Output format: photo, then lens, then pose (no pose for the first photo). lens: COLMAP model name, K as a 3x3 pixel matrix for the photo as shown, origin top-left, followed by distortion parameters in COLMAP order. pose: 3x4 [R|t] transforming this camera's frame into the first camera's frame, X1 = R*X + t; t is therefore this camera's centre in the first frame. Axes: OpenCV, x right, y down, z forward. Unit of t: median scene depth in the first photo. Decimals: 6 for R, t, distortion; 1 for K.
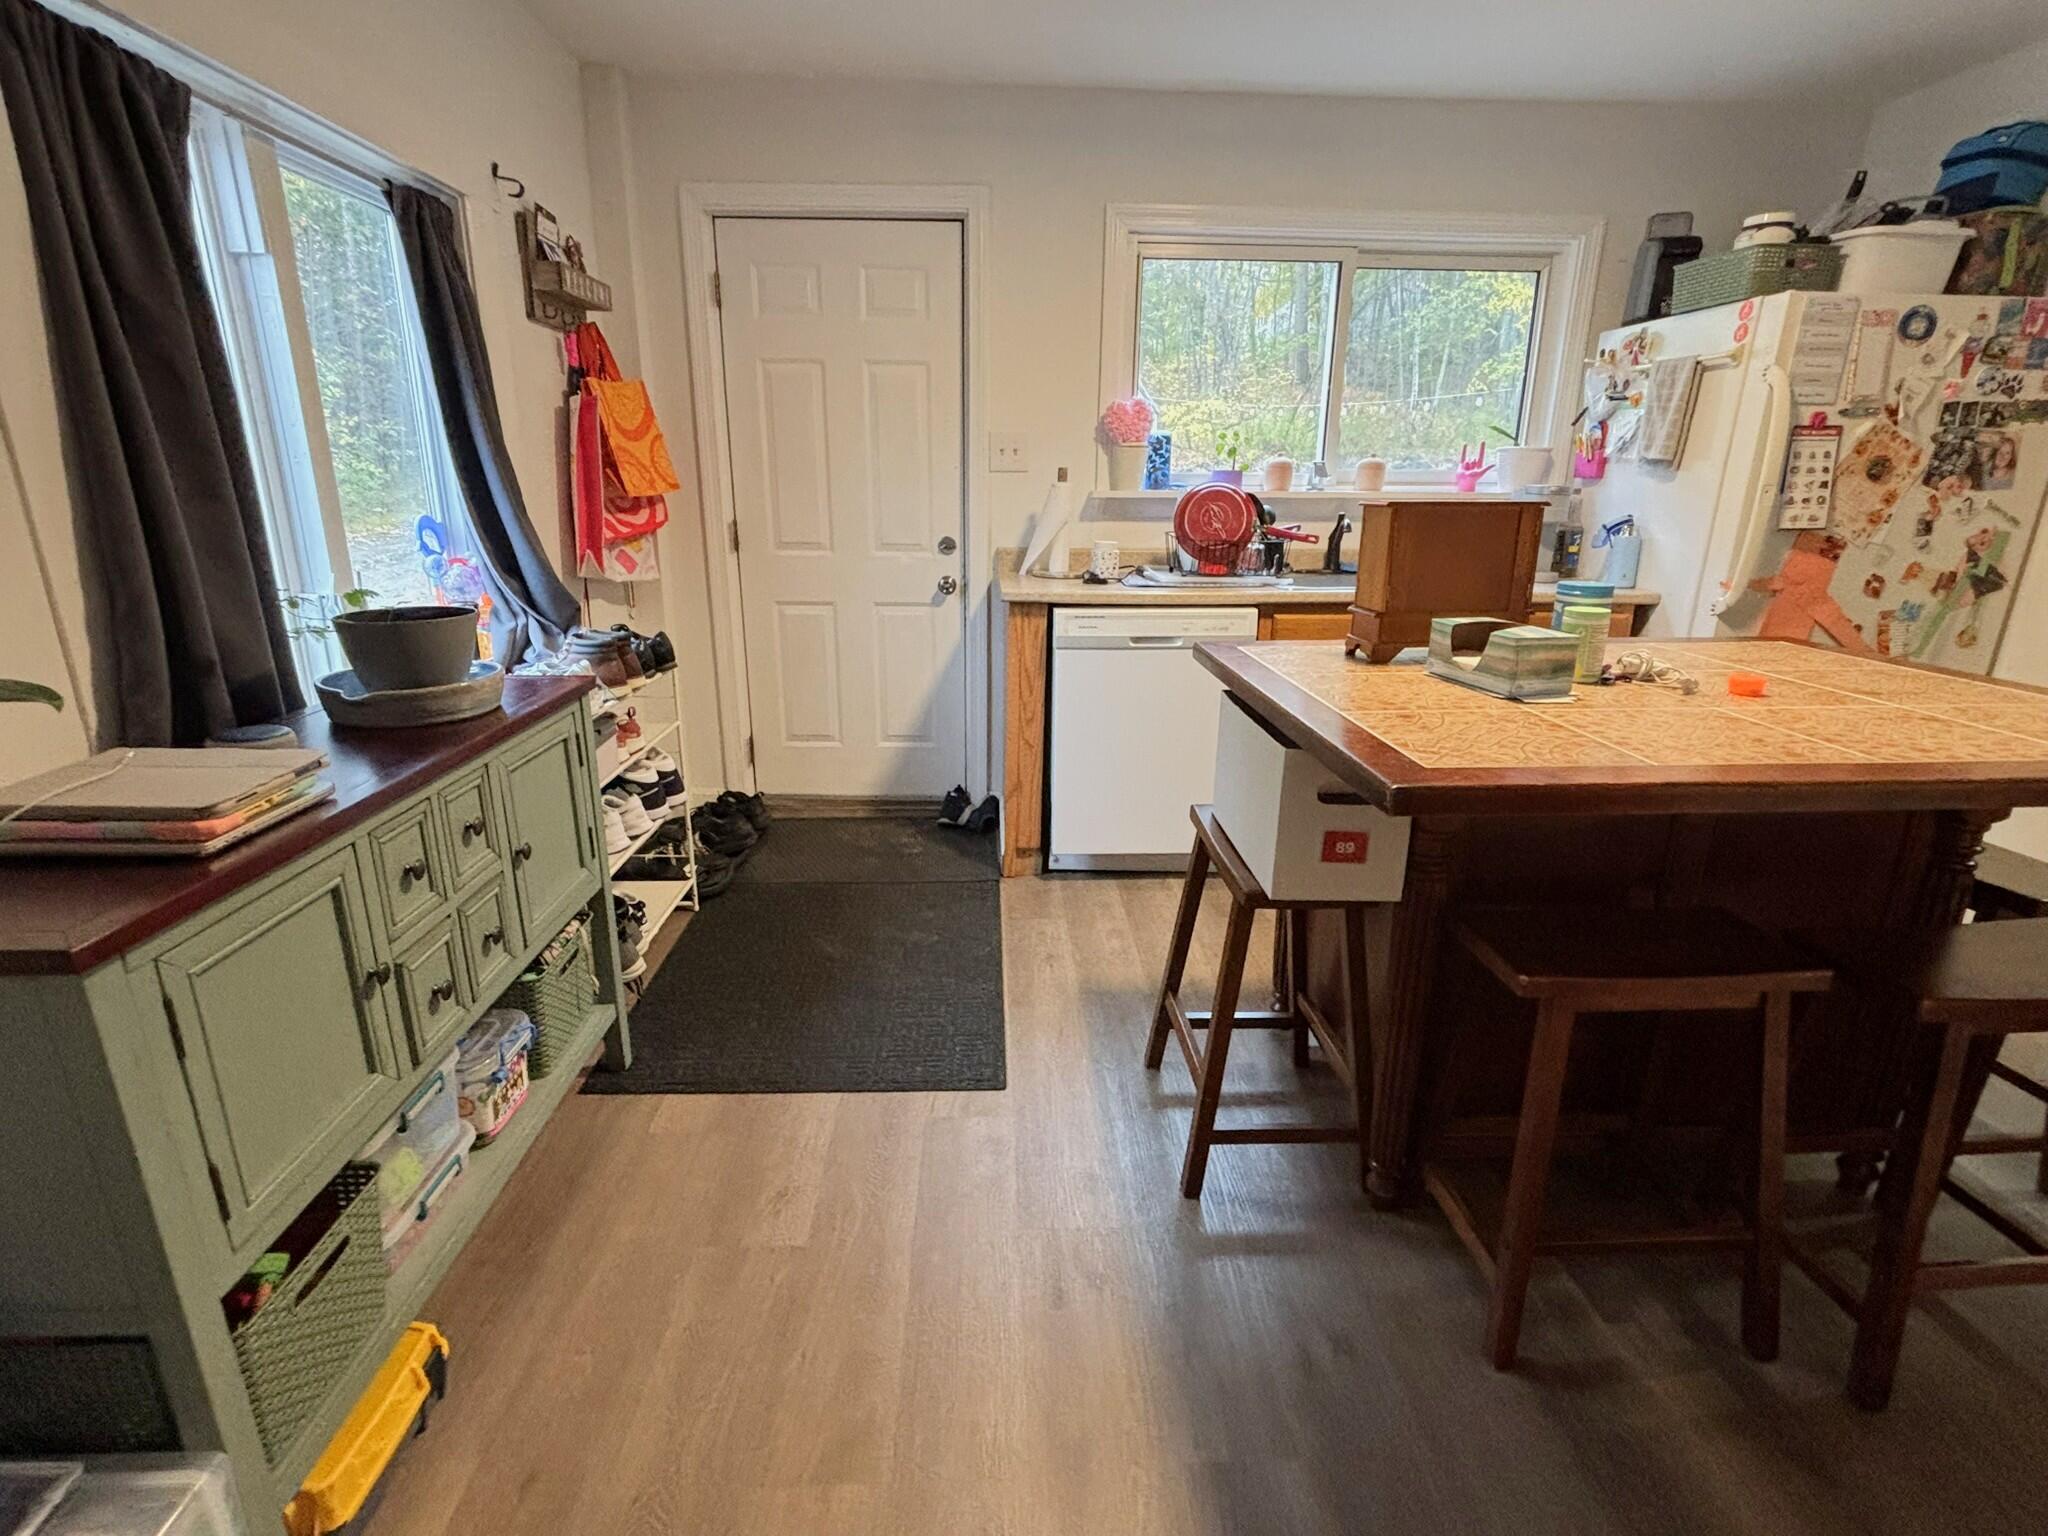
lens RADIAL K [[971.4, 0, 1024.6], [0, 971.4, 763.3], [0, 0, 1]] dist [0.003950, 0.000699]
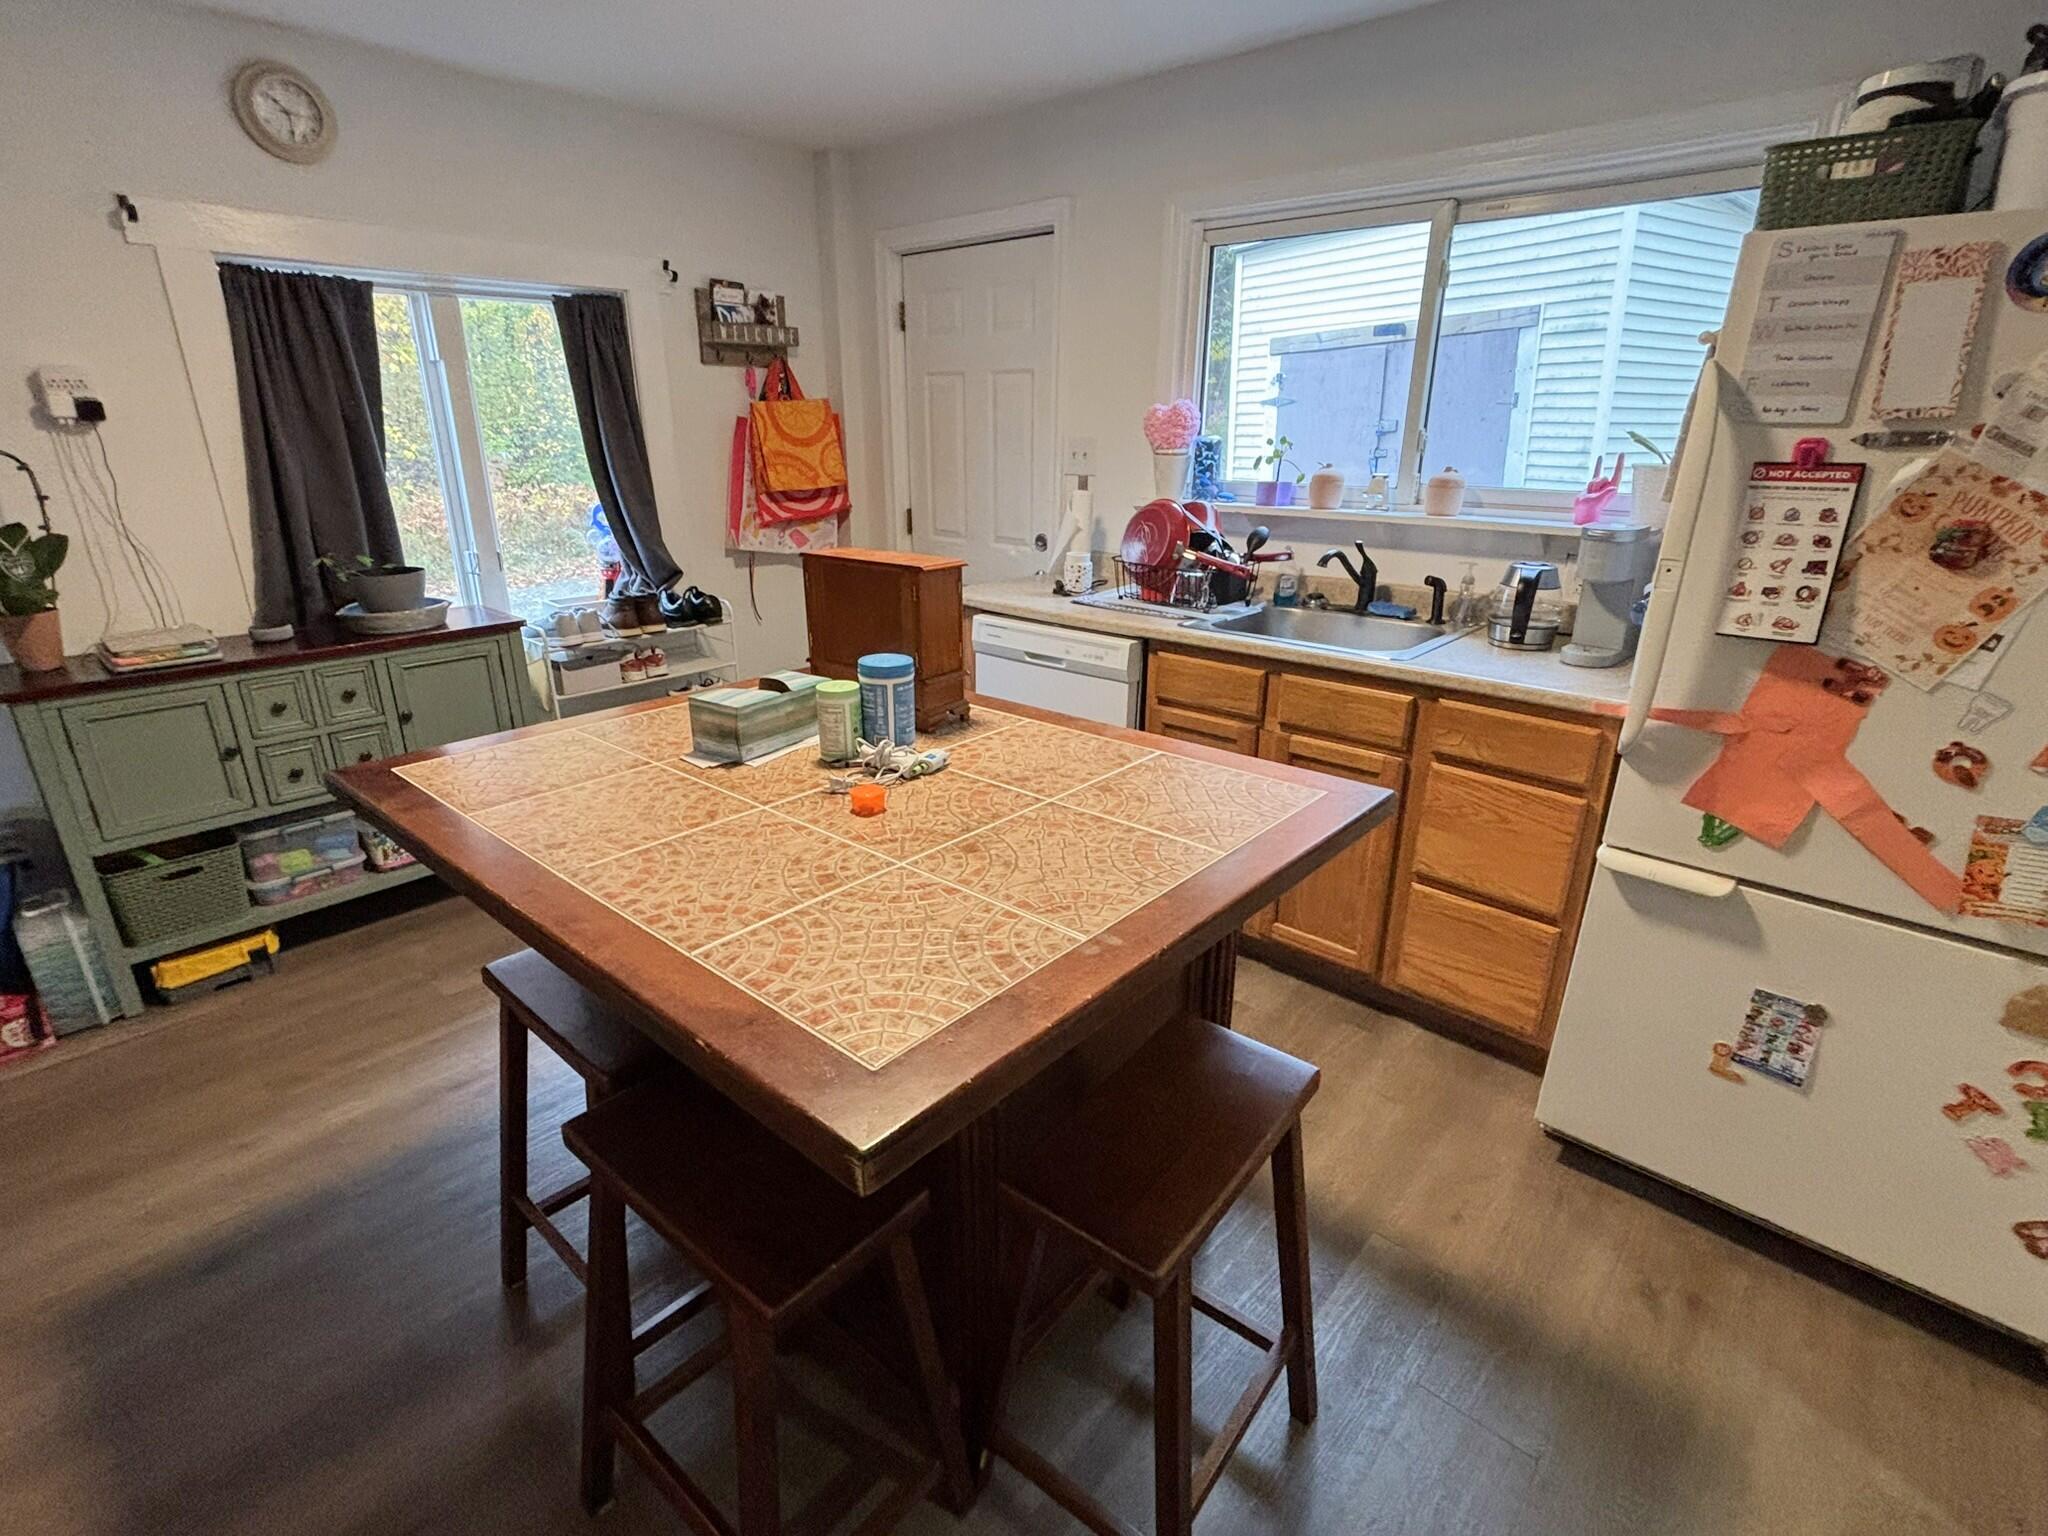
lens RADIAL K [[971.1, 0, 1024.0], [0, 971.1, 768.0], [0, 0, 1]] dist [0.005168, 0.000841]
pose [[0.721811, 0.228677, -0.653220, 0.880548], [-0.194317, 0.972833, 0.125845, -0.153394], [0.664252, 0.036096, 0.746637, 0.273526]]
